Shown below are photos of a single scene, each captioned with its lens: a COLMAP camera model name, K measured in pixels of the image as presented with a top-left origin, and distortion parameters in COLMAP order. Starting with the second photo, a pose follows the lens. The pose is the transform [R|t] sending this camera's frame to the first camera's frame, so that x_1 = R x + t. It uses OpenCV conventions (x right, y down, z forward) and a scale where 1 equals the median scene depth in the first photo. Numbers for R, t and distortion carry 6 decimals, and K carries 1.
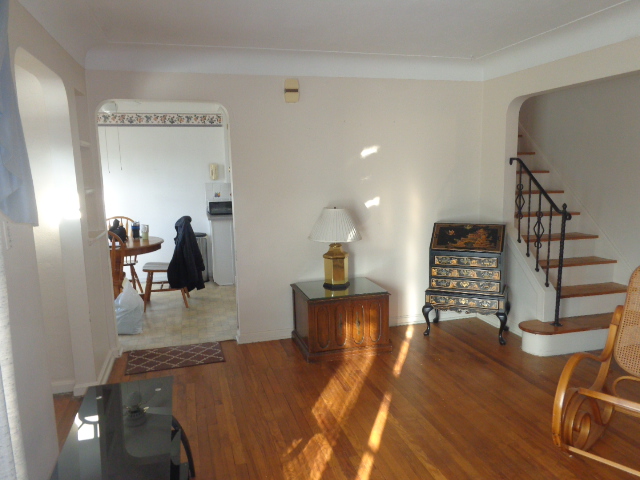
lens RADIAL K [[482.6, 0, 320.0], [0, 482.6, 240.0], [0, 0, 1]] dist [0.005478, 0.011490]
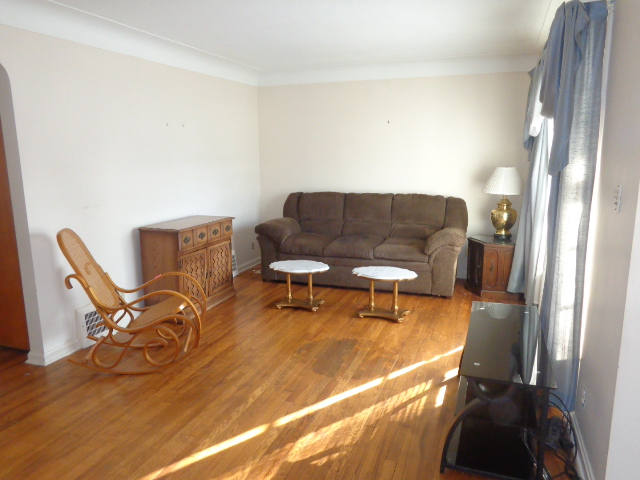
lens RADIAL K [[482.6, 0, 320.0], [0, 482.6, 240.0], [0, 0, 1]] dist [0.005478, 0.011490]
pose [[-0.806412, -0.077224, 0.586290, -0.539543], [0.118755, 0.950091, 0.288485, -0.213754], [-0.579307, 0.302263, -0.756995, 1.576641]]
